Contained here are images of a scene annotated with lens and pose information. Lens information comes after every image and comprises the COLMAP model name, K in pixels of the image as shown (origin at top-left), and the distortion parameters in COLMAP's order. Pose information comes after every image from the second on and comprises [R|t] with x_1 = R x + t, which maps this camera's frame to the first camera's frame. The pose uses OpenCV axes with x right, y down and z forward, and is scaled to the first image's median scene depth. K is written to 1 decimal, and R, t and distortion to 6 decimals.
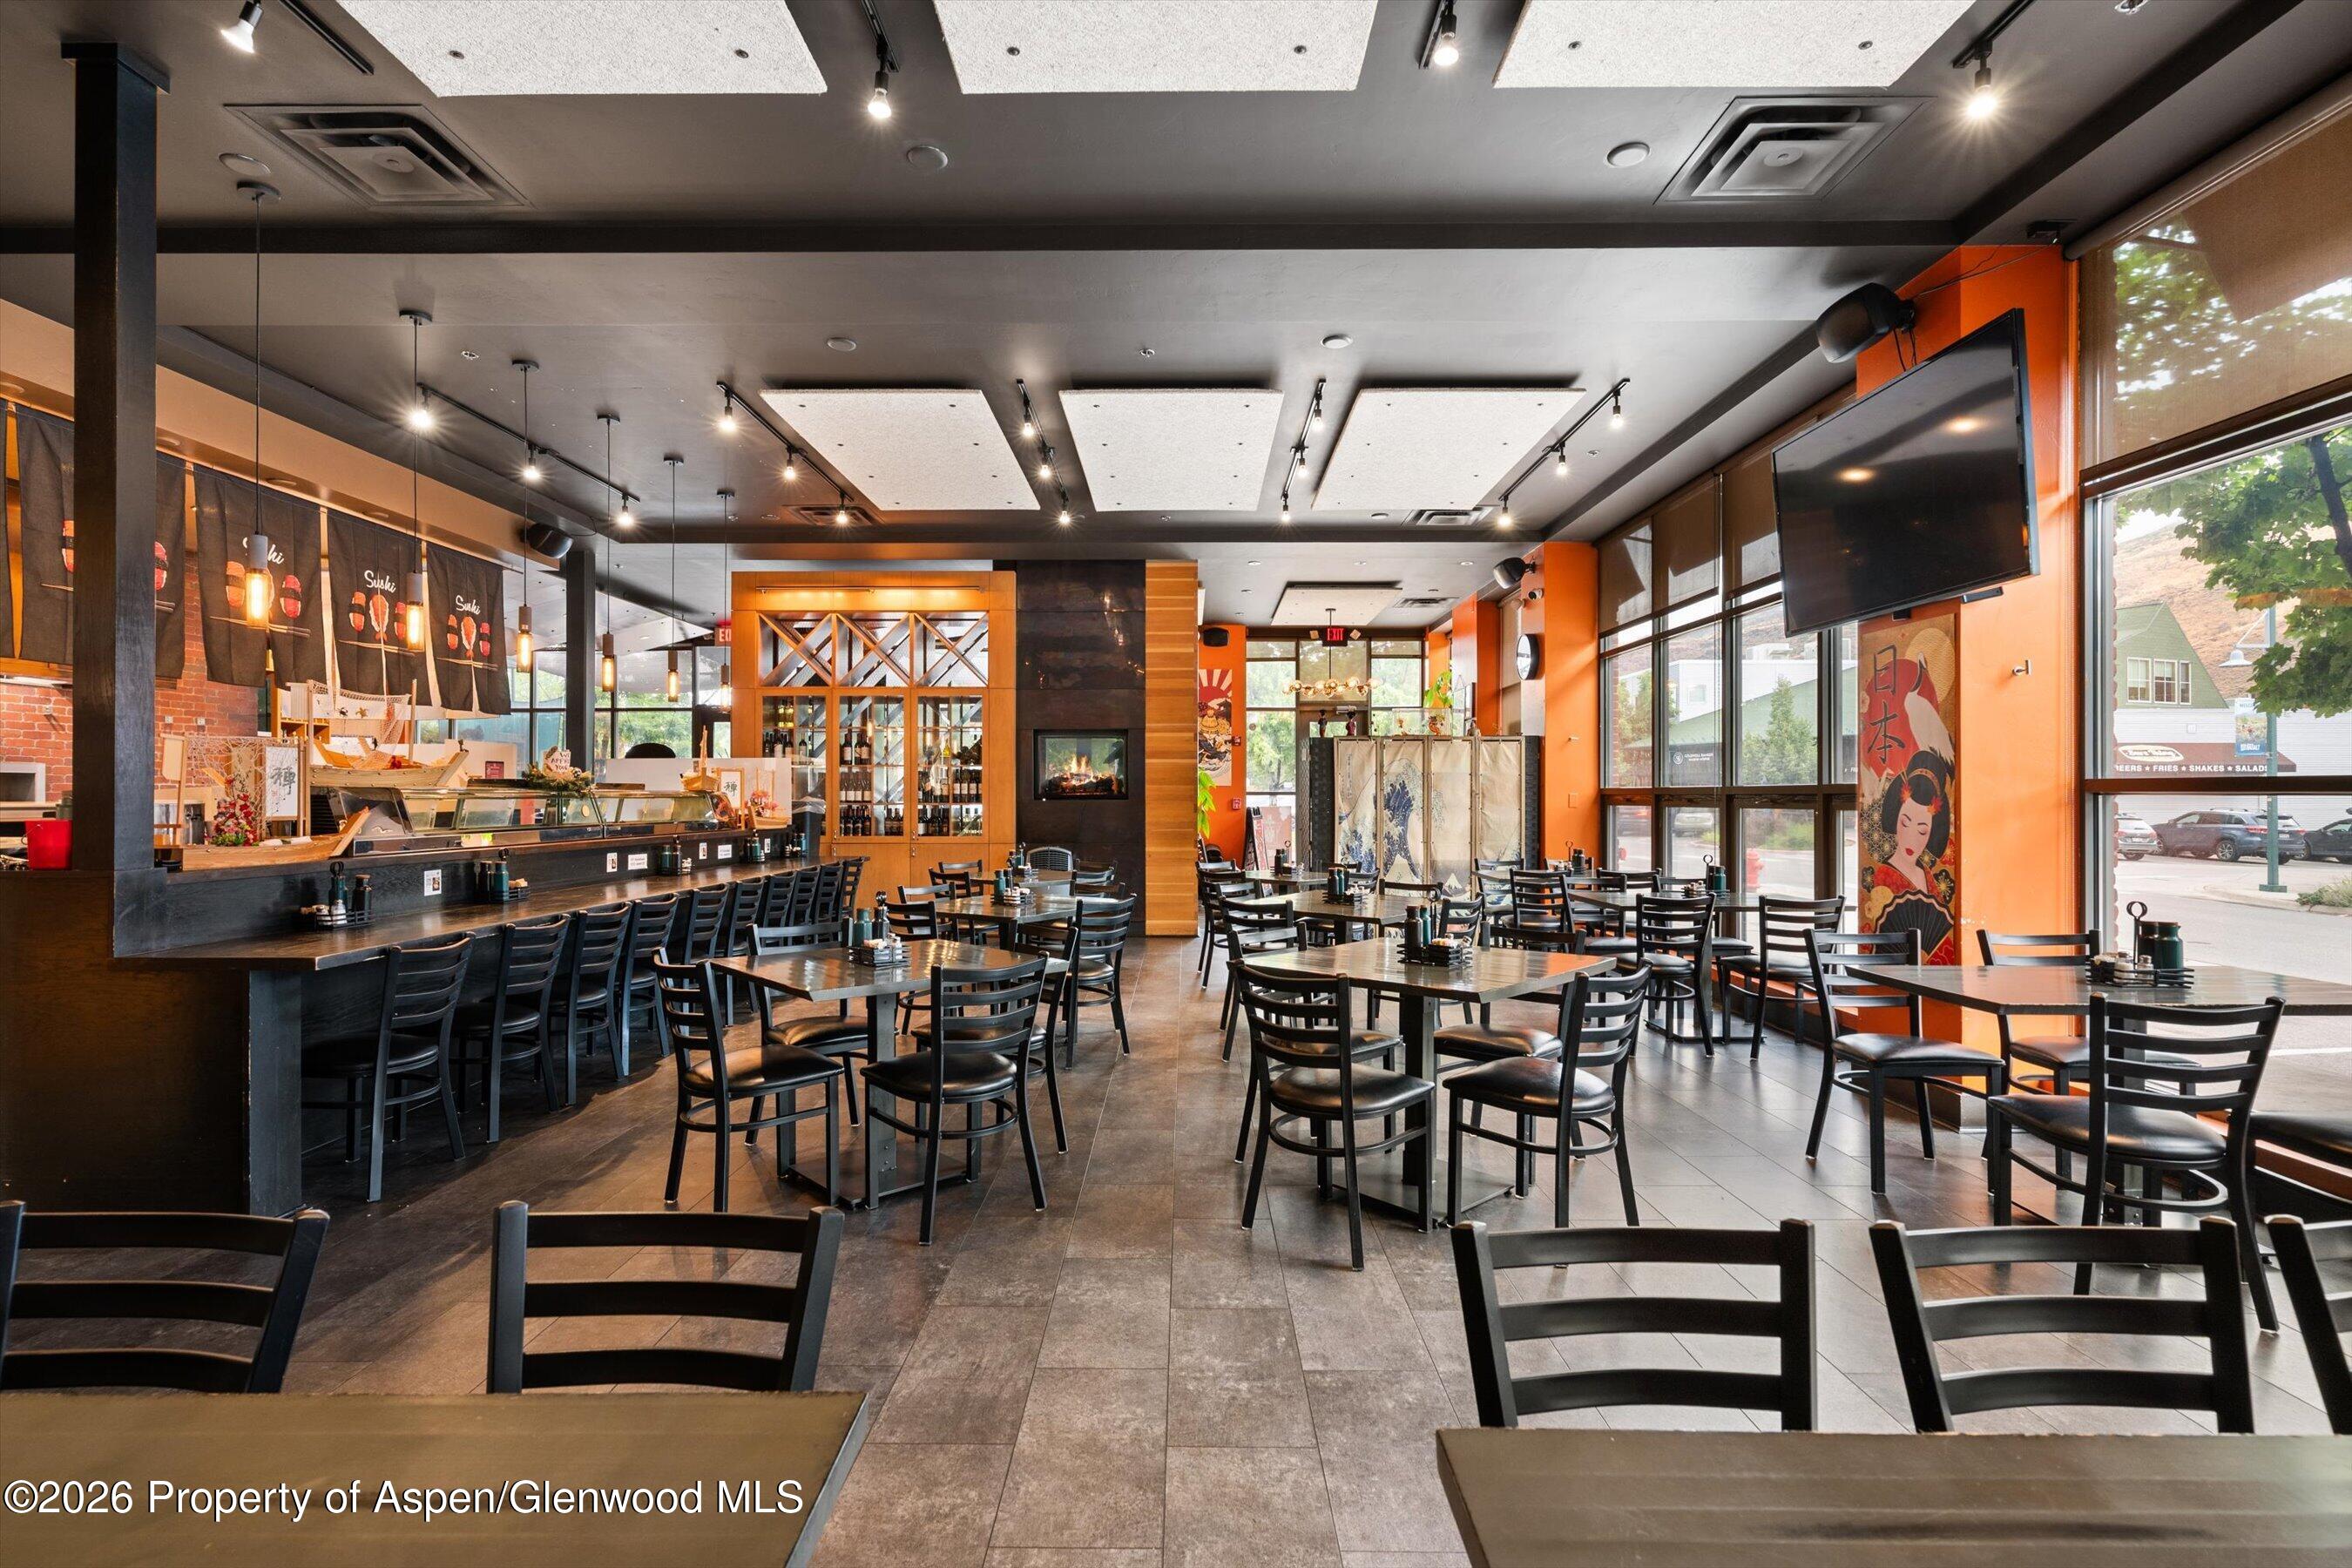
lens RADIAL K [[1120.8, 0, 1172.8], [0, 1120.8, 796.2], [0, 0, 1]] dist [0.004469, 0.000154]
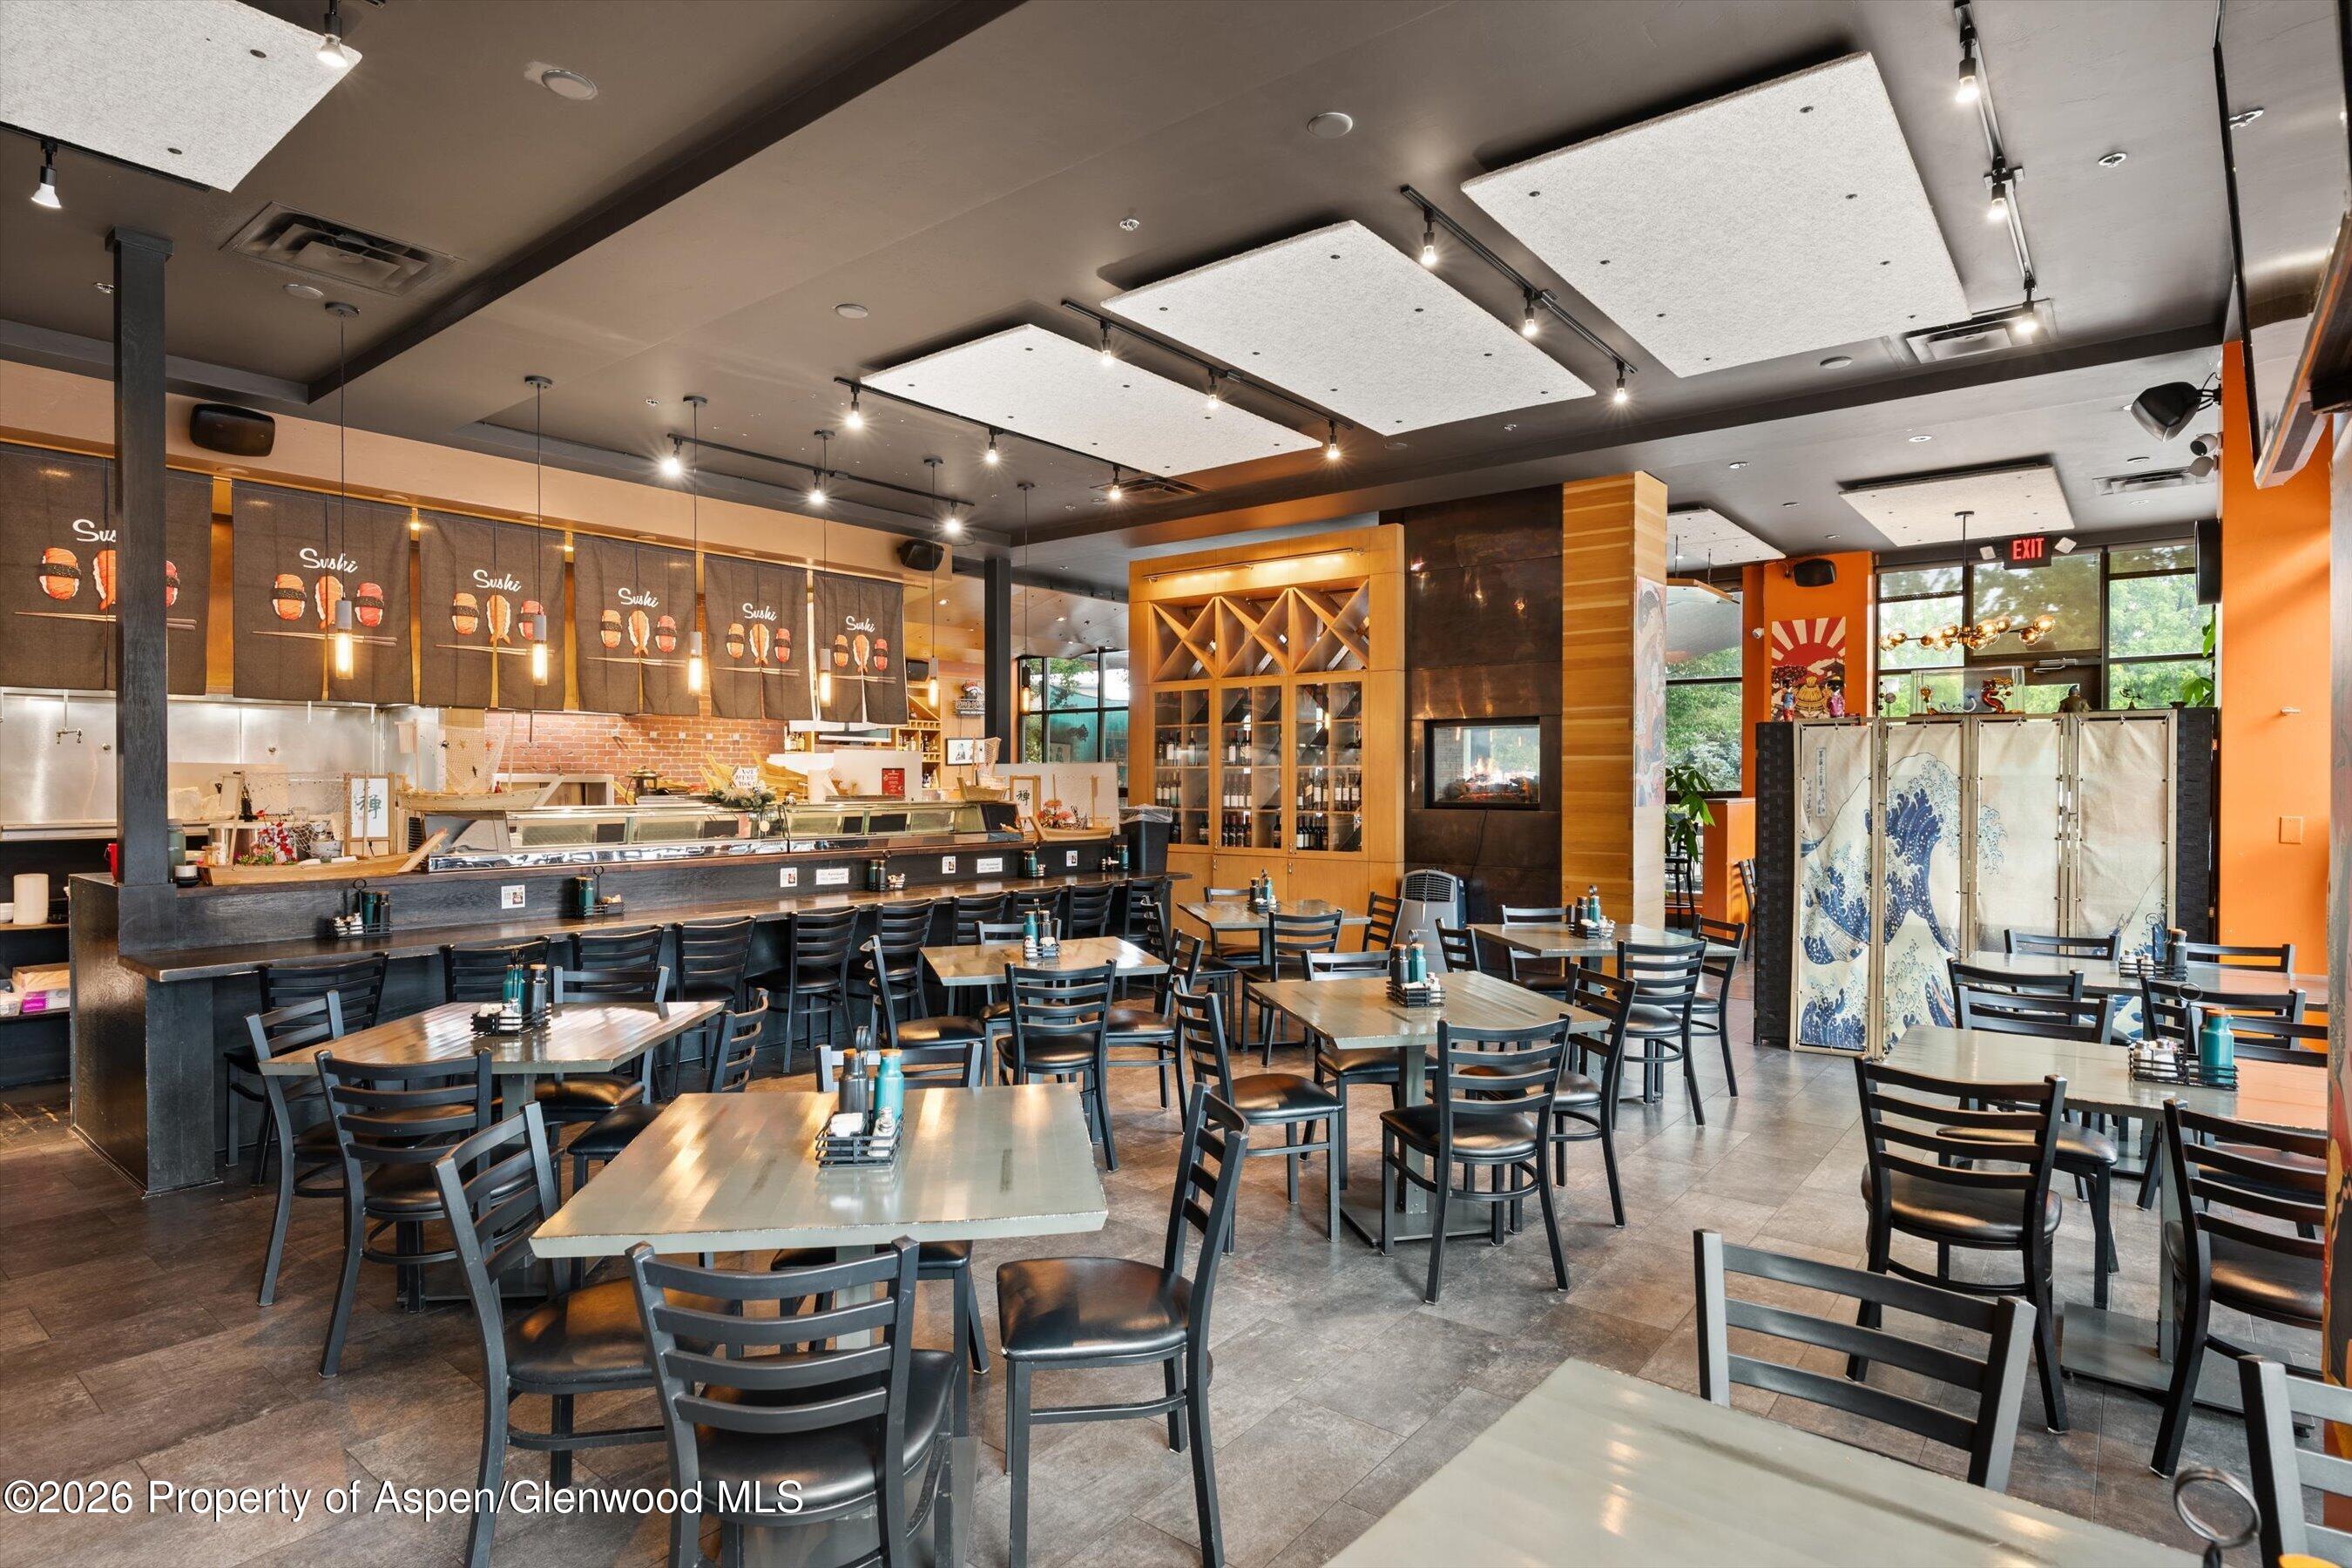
lens RADIAL K [[1221.4, 0, 1176.3], [0, 1221.4, 786.7], [0, 0, 1]] dist [-0.000935, 0.000925]
pose [[0.788057, 0.004275, -0.615587, 0.294733], [-0.000355, 0.999979, 0.006491, -0.019359], [0.615602, -0.004897, 0.788042, 0.230654]]
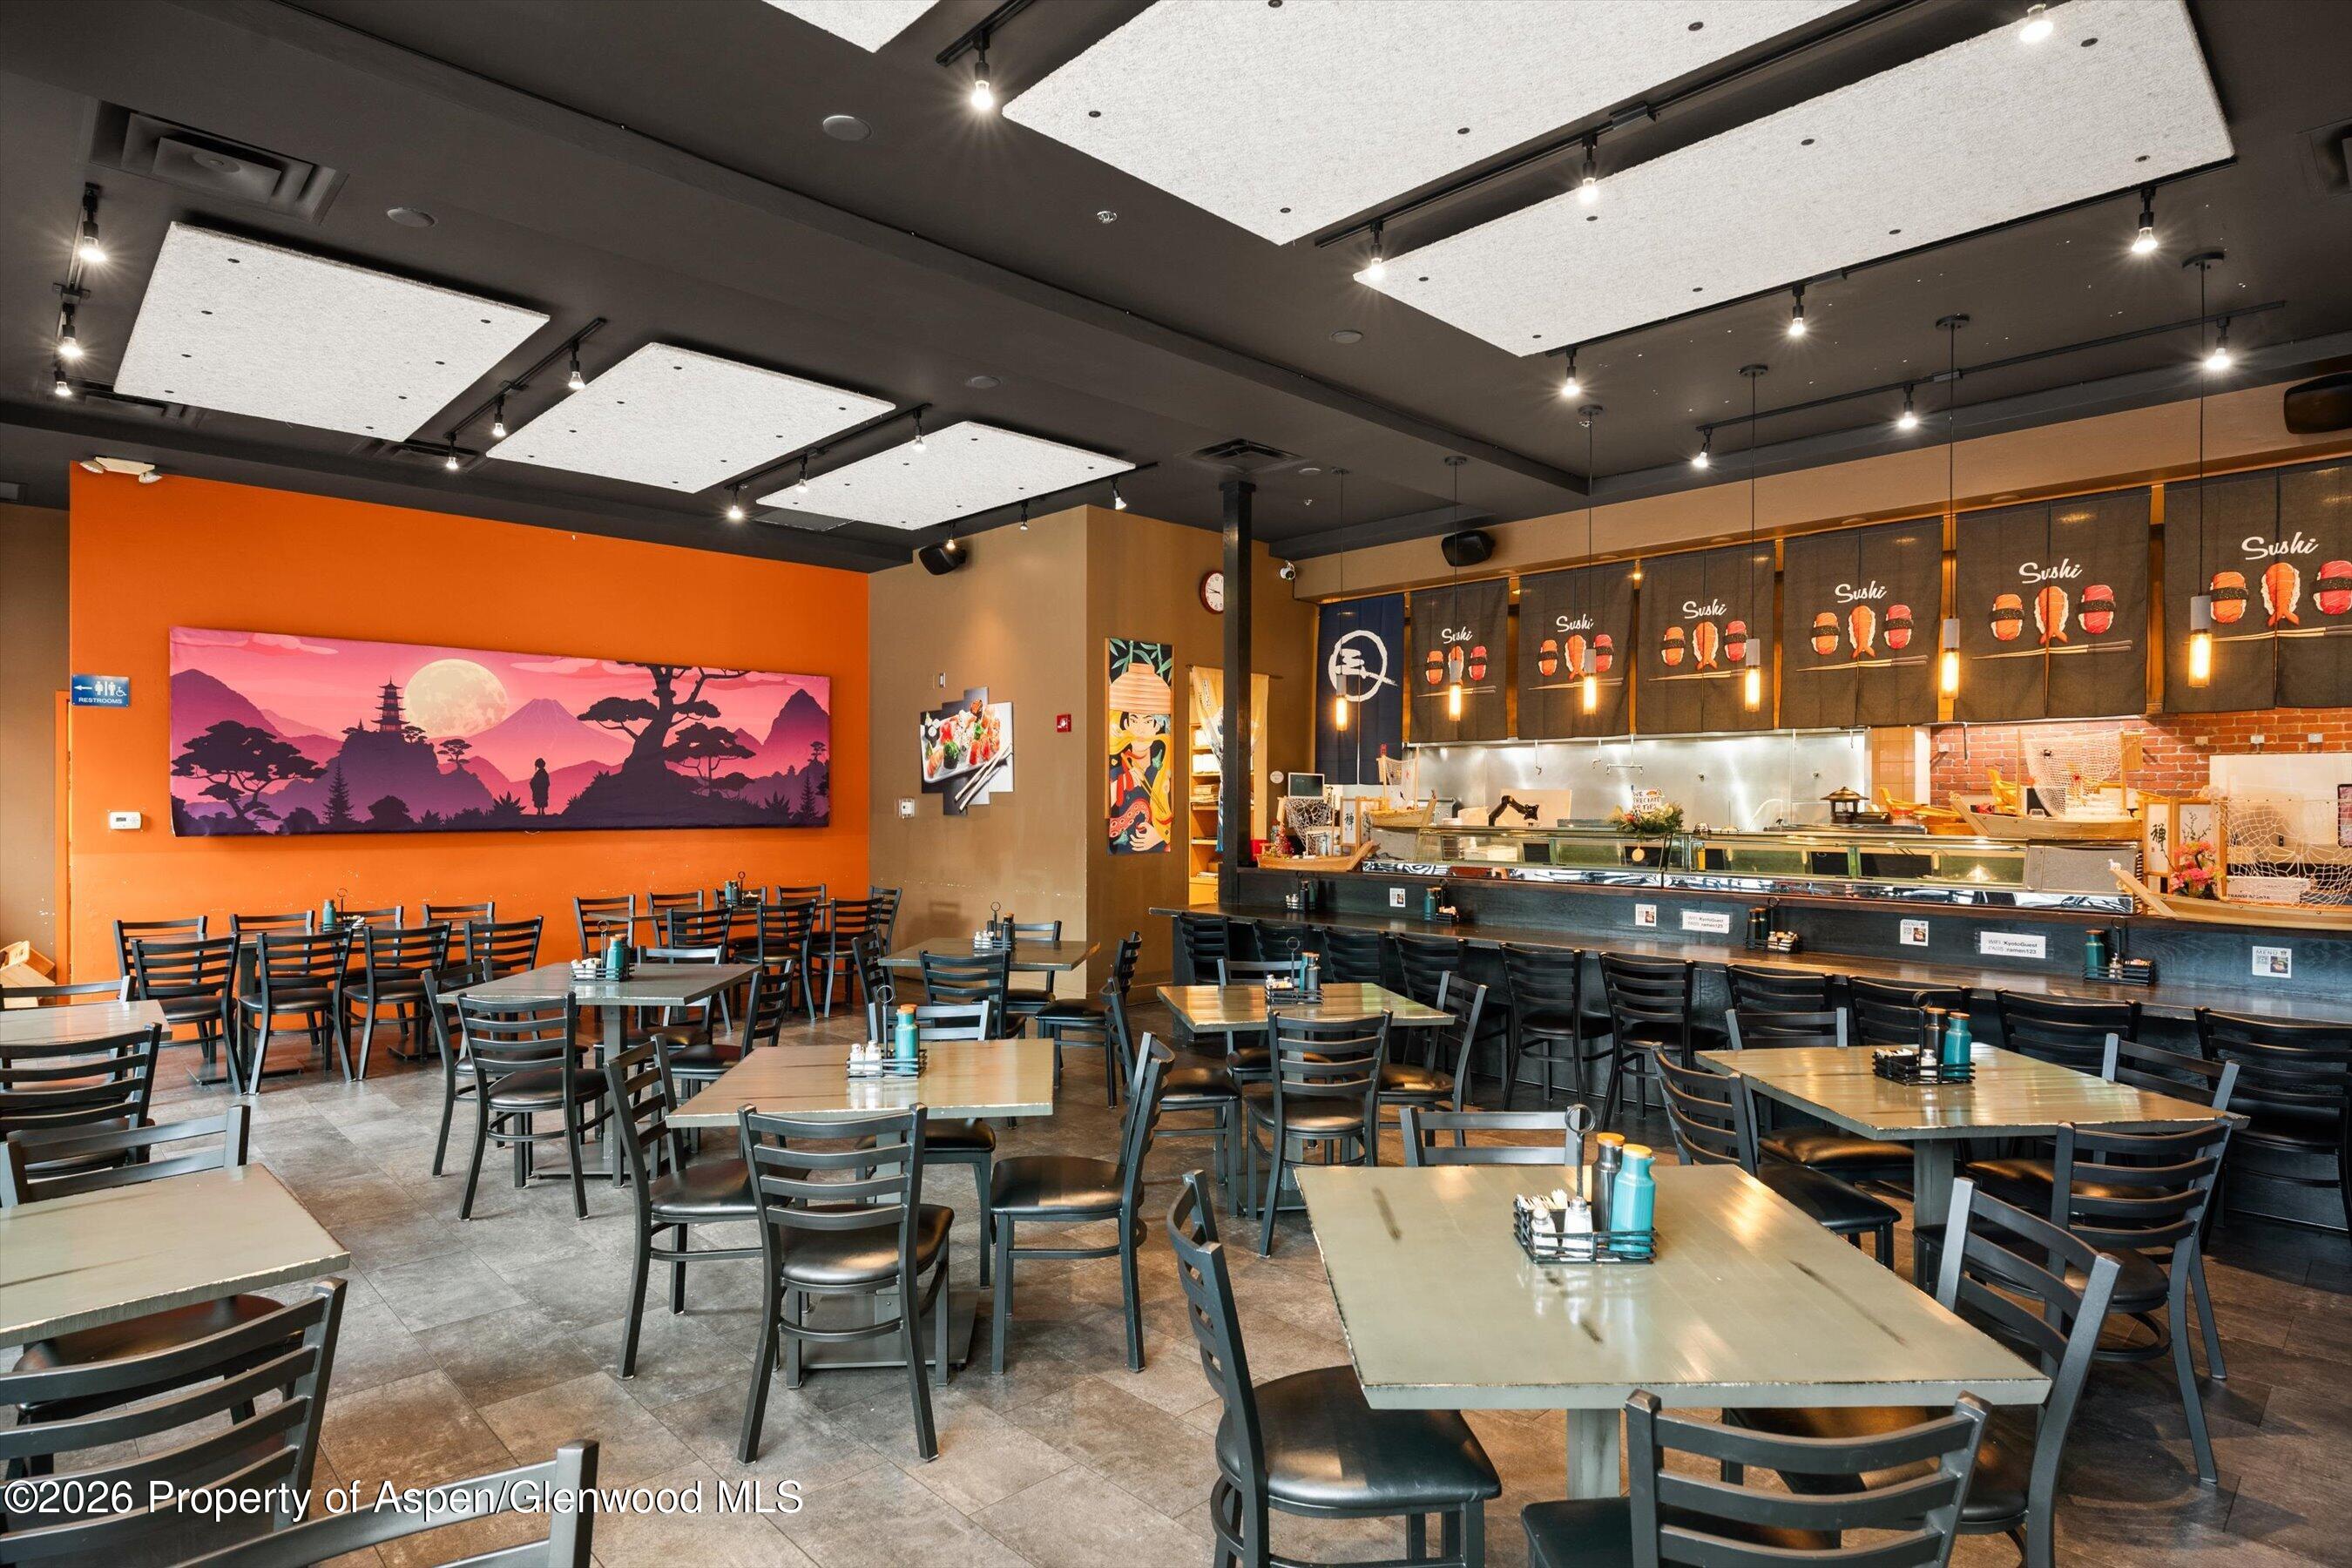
lens RADIAL K [[1269.1, 0, 1166.7], [0, 1269.1, 790.9], [0, 0, 1]] dist [0.013597, 0.000355]
pose [[-0.714613, -0.007868, -0.699476, 0.303526], [-0.003089, 0.999962, -0.008092, -0.018627], [0.699513, -0.003622, -0.714611, 1.031293]]
